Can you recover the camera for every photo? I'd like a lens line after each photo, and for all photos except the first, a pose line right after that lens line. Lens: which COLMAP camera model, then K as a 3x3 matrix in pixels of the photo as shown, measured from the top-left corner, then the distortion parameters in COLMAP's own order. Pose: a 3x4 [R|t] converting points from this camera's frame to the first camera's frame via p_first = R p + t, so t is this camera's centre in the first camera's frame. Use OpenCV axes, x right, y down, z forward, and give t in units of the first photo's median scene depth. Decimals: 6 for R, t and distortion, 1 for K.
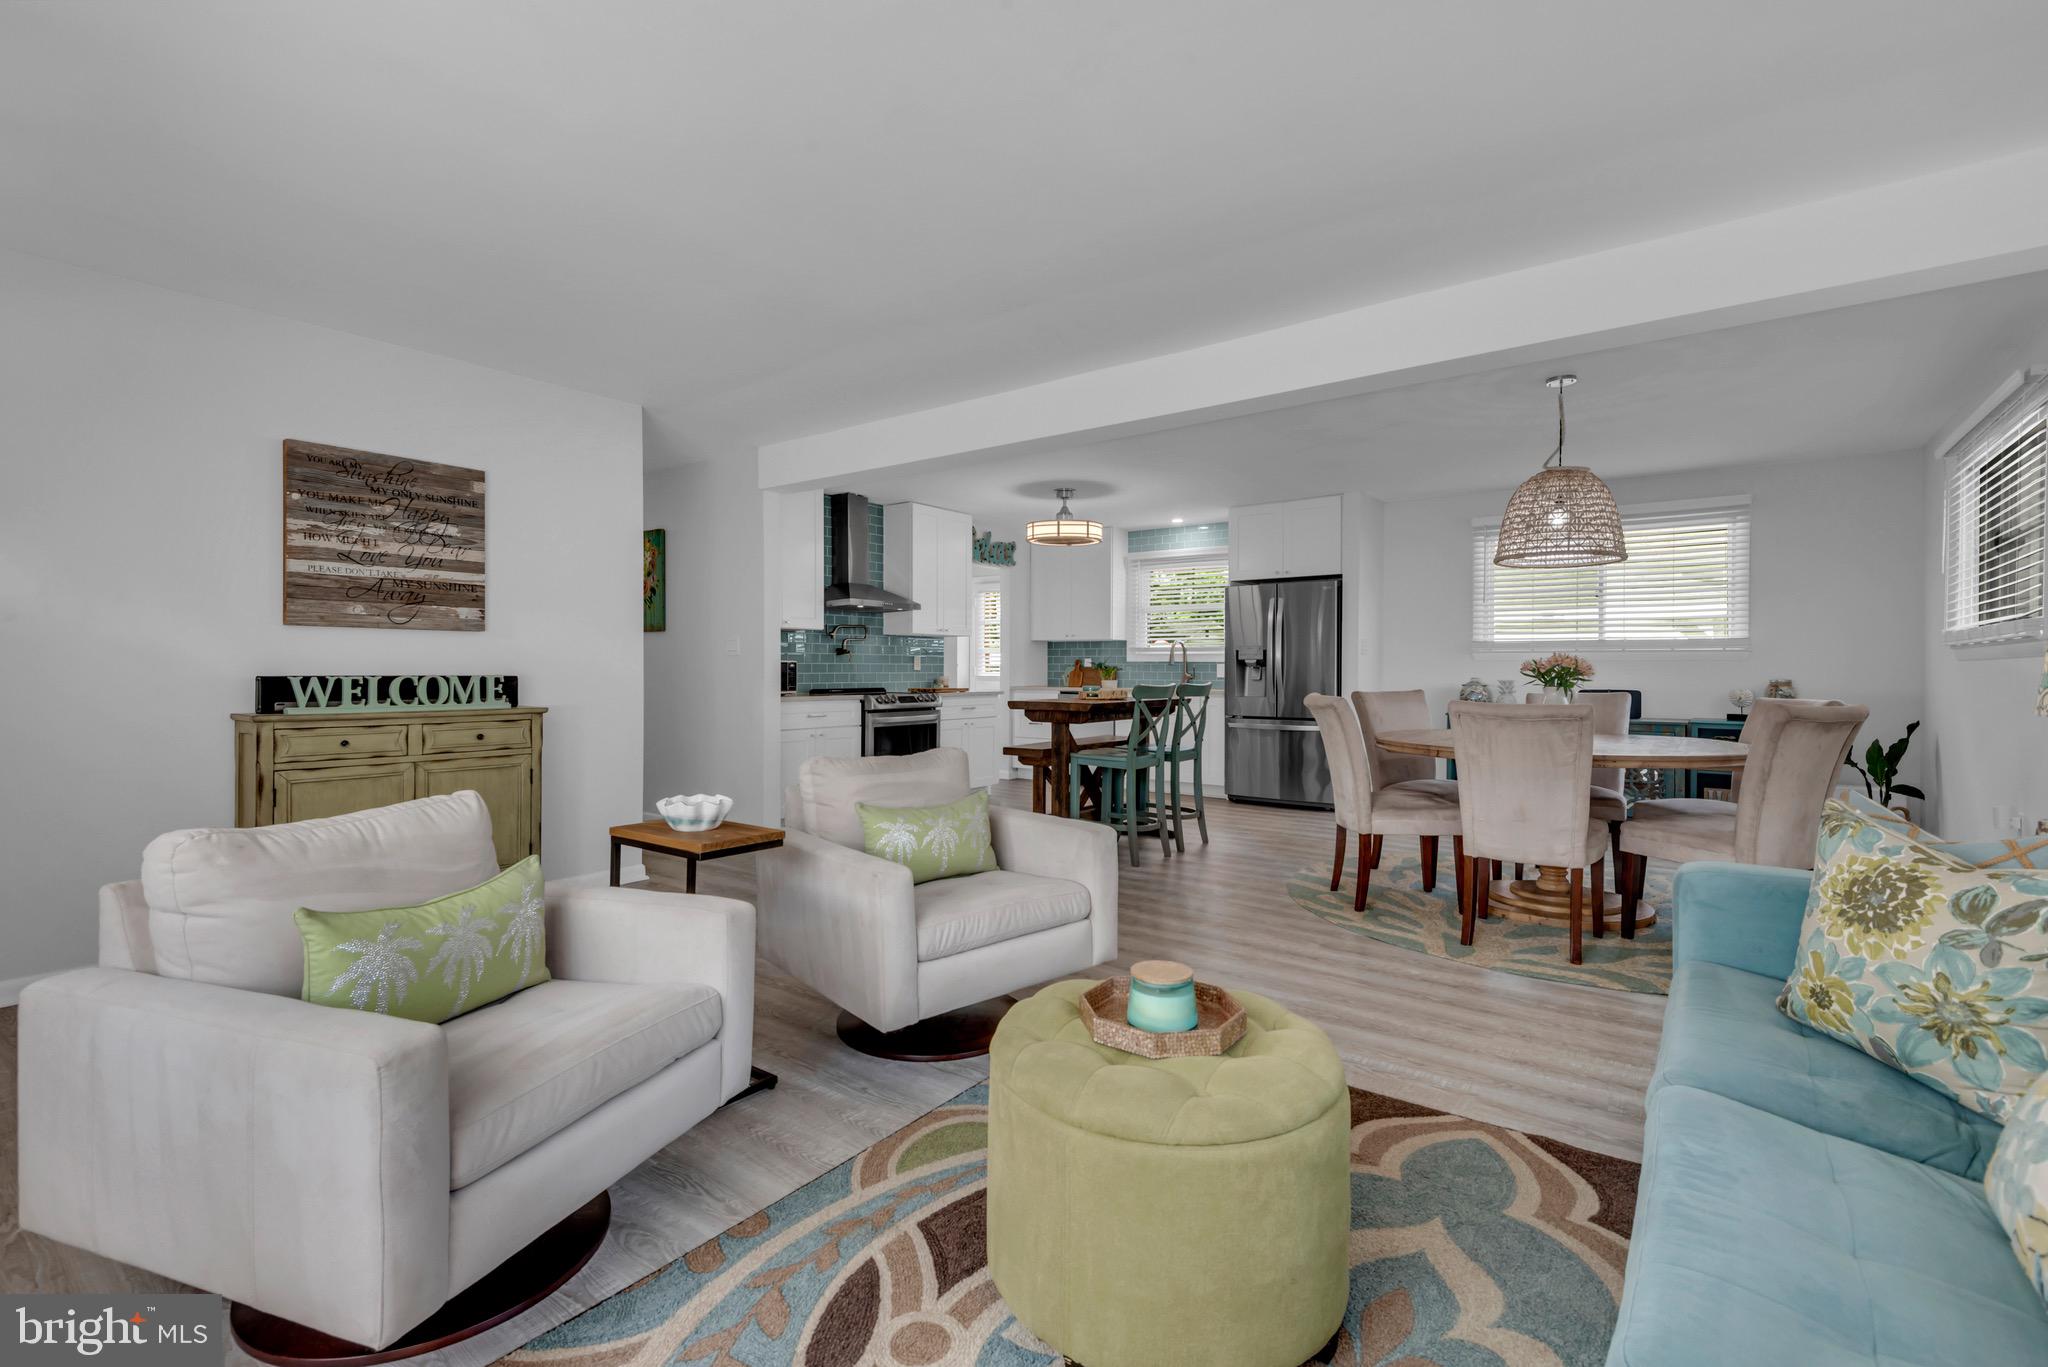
lens RADIAL K [[925.4, 0, 1010.6], [0, 925.4, 663.3], [0, 0, 1]] dist [0.028963, -0.011787]
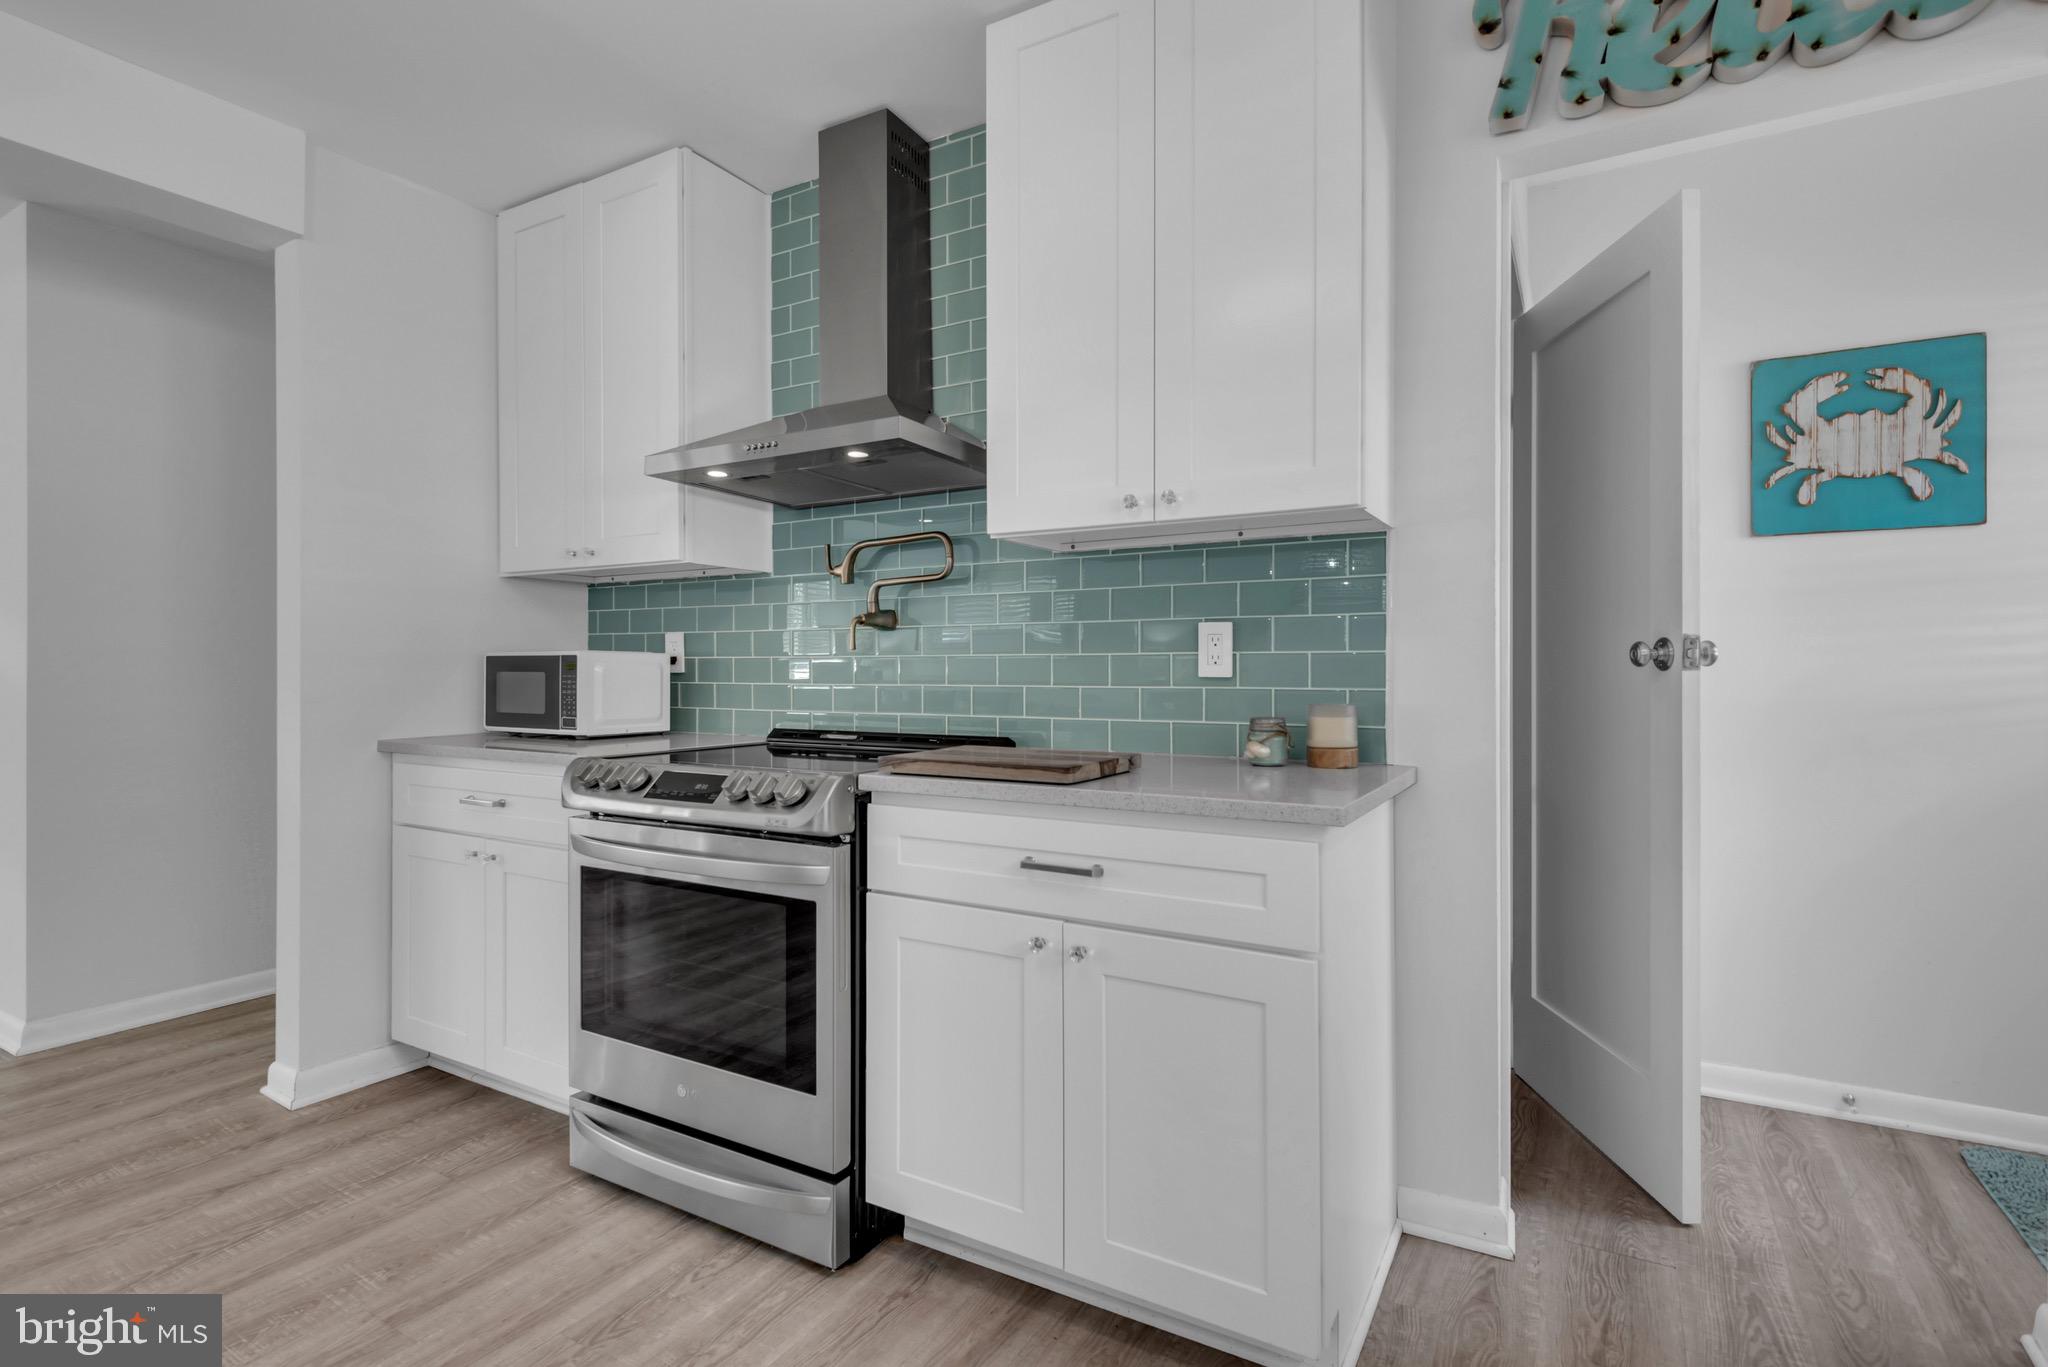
lens RADIAL K [[991.1, 0, 1017.6], [0, 991.1, 673.2], [0, 0, 1]] dist [0.013591, -0.004761]
pose [[0.115642, -0.001055, -0.993290, 0.301508], [0.005514, 0.999985, -0.000420, 0.011340], [0.993276, -0.005429, 0.115646, 1.737926]]
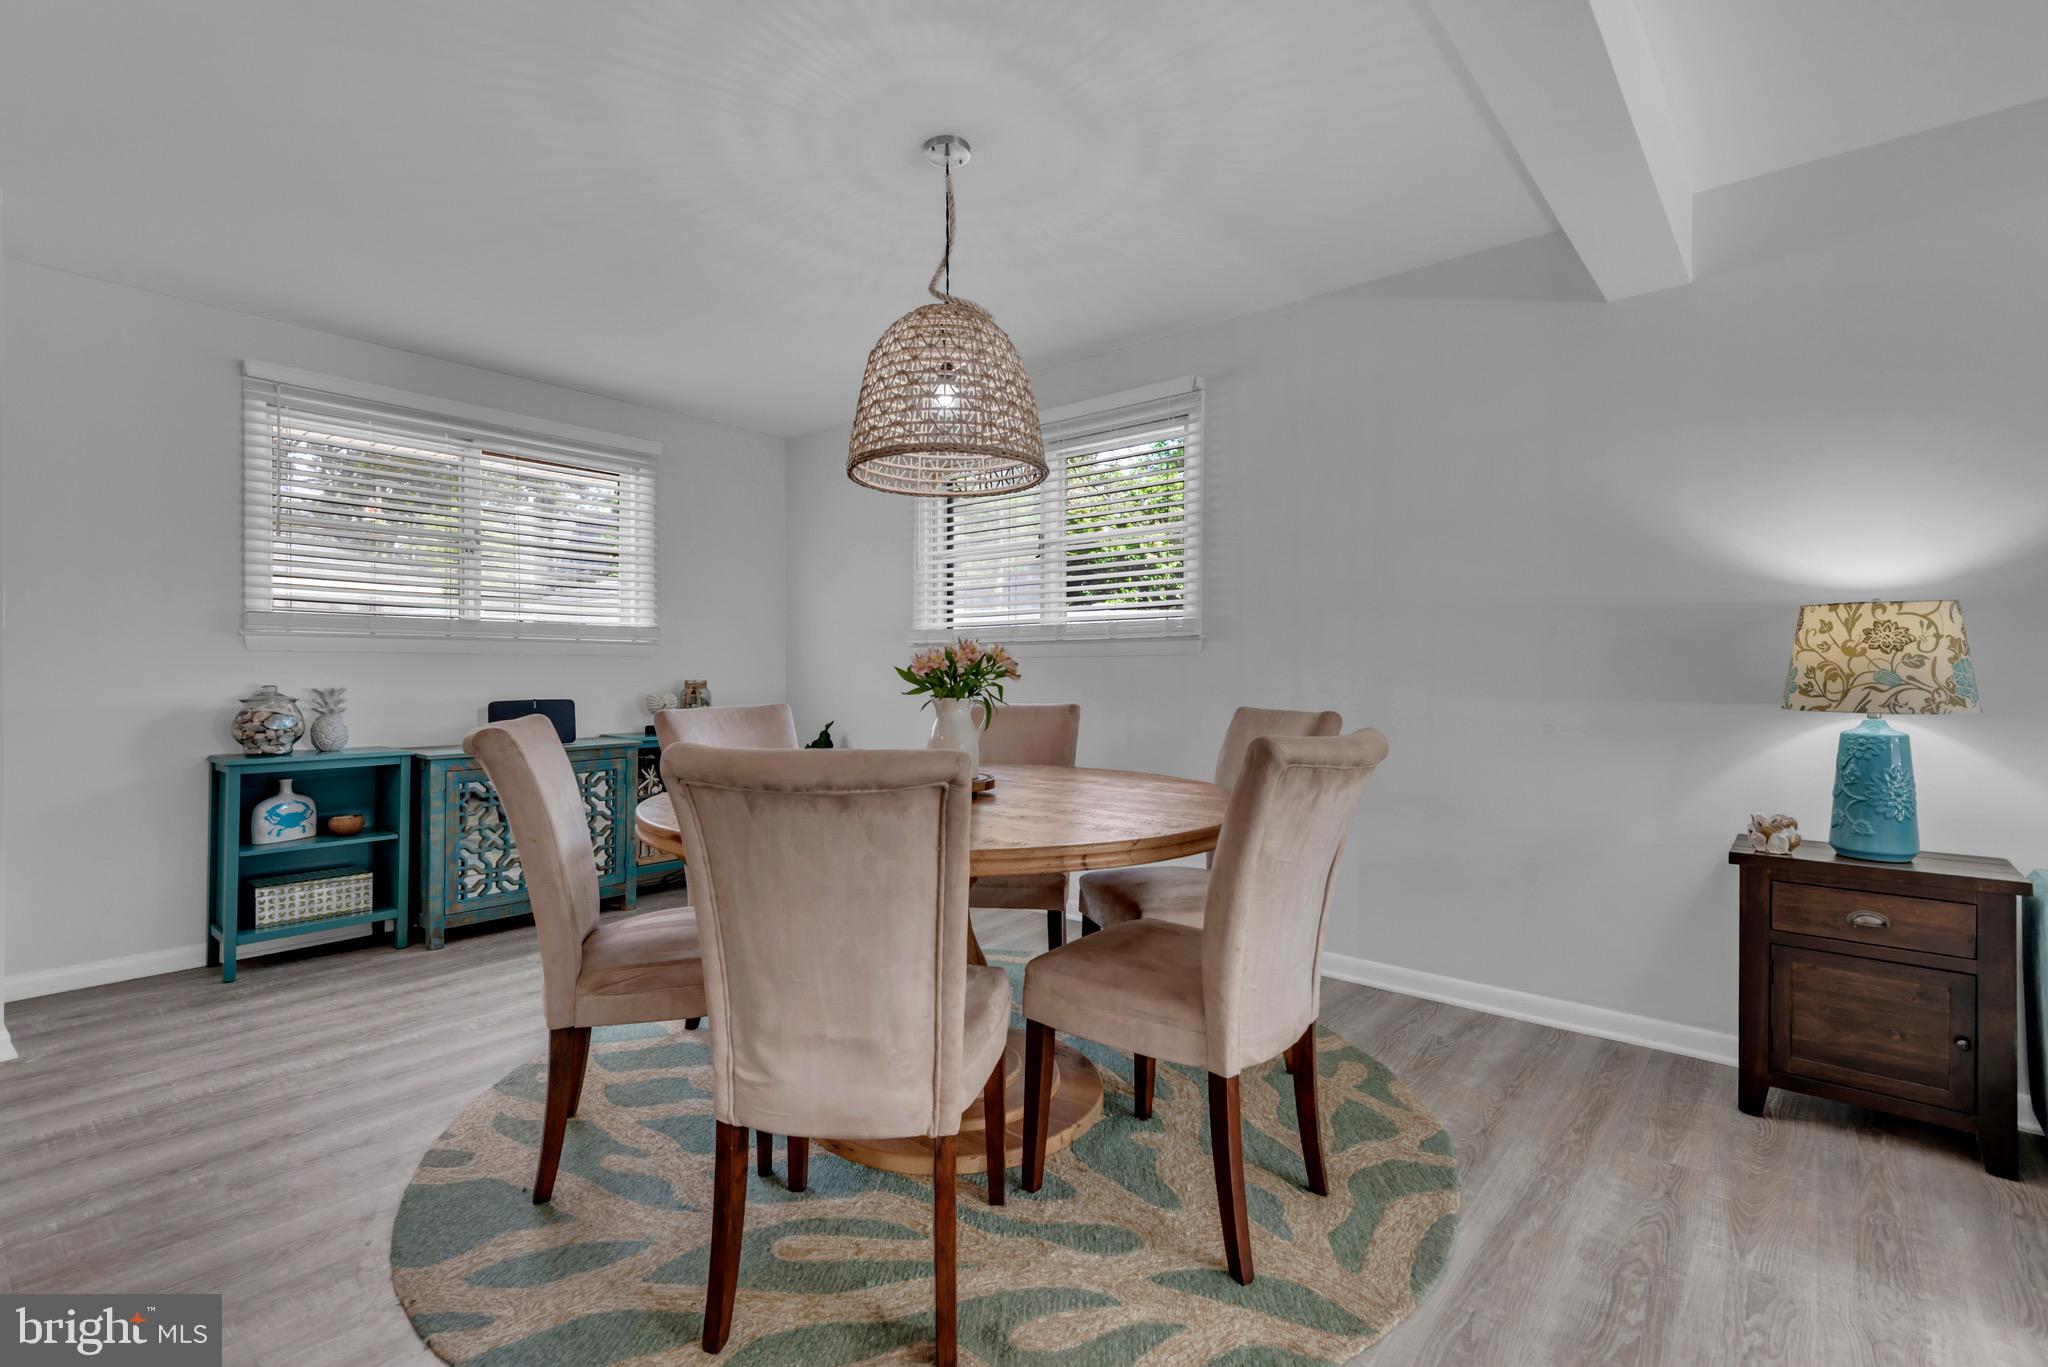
lens RADIAL K [[925.4, 0, 1015.6], [0, 925.4, 675.2], [0, 0, 1]] dist [0.028963, -0.011787]
pose [[0.051667, -0.006837, 0.998641, 0.030811], [-0.005330, 0.999960, 0.007122, 0.007166], [-0.998650, -0.005691, 0.051629, 0.959287]]
